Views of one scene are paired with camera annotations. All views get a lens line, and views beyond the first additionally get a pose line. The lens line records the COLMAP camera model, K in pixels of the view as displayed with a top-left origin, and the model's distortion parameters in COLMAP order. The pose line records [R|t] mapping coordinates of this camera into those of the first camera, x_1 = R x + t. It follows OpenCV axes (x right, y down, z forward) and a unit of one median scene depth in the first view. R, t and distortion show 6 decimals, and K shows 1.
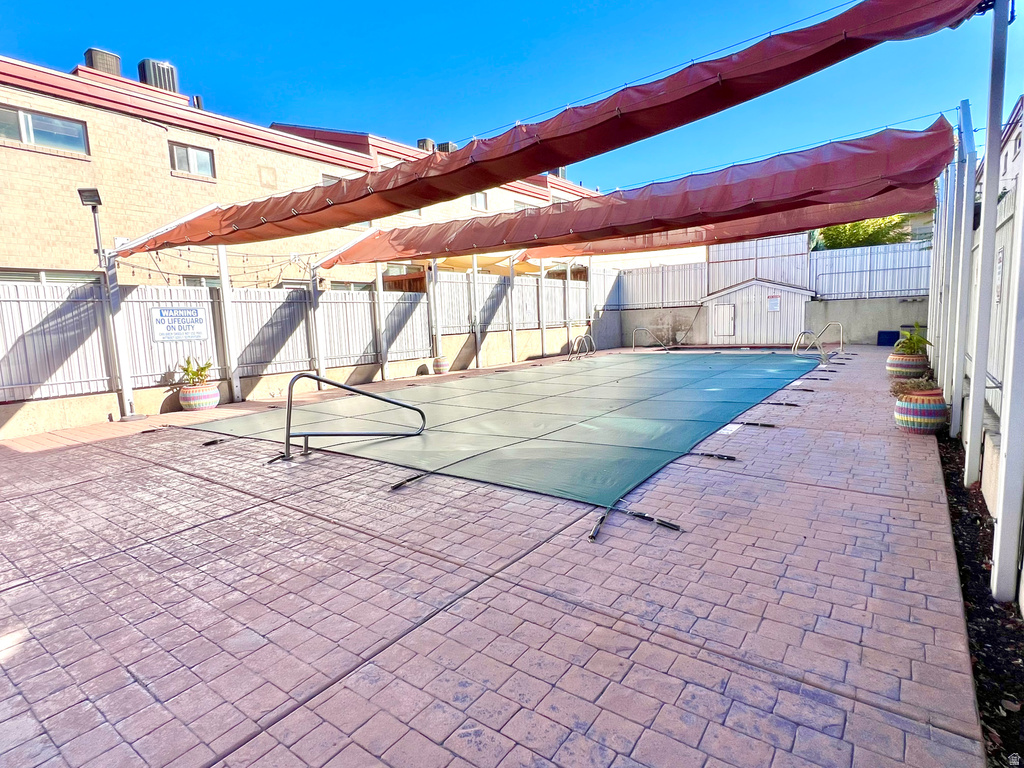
lens RADIAL K [[530.4, 0, 509.5], [0, 530.4, 382.8], [0, 0, 1]] dist [0.004075, 0.000078]
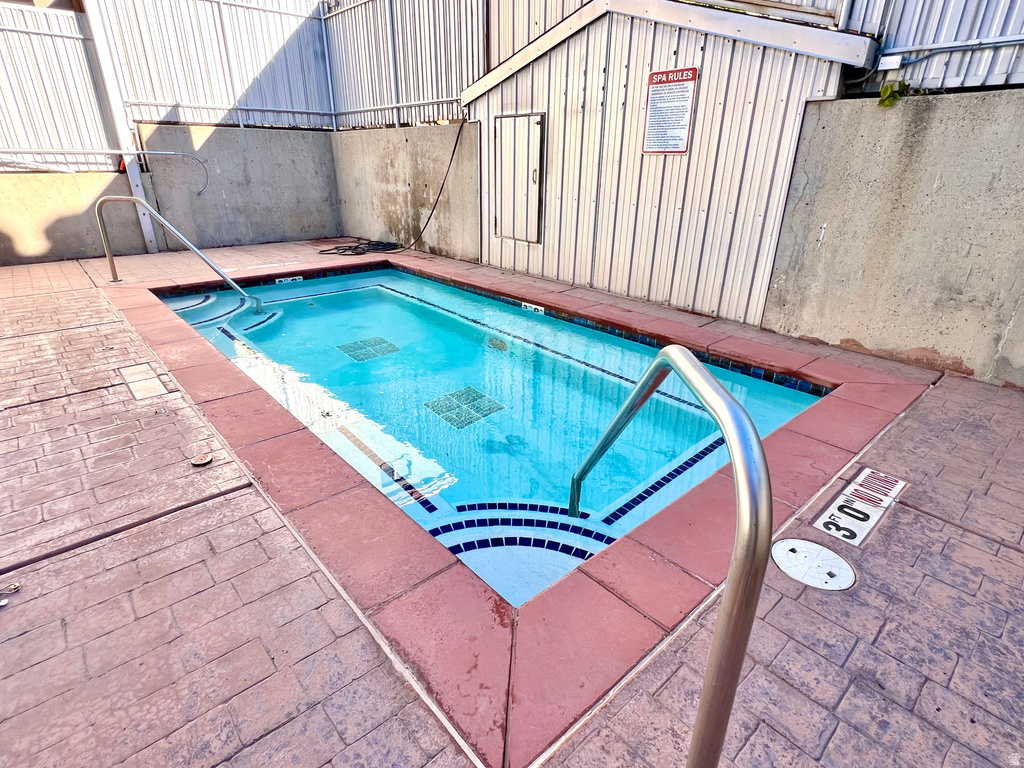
lens RADIAL K [[530.4, 0, 513.7], [0, 530.4, 387.8], [0, 0, 1]] dist [0.004075, 0.000078]
pose [[0.978747, 0.126263, -0.161594, 0.430084], [-0.073095, 0.951020, 0.300363, -0.092476], [0.191604, -0.282168, 0.940037, 0.673166]]
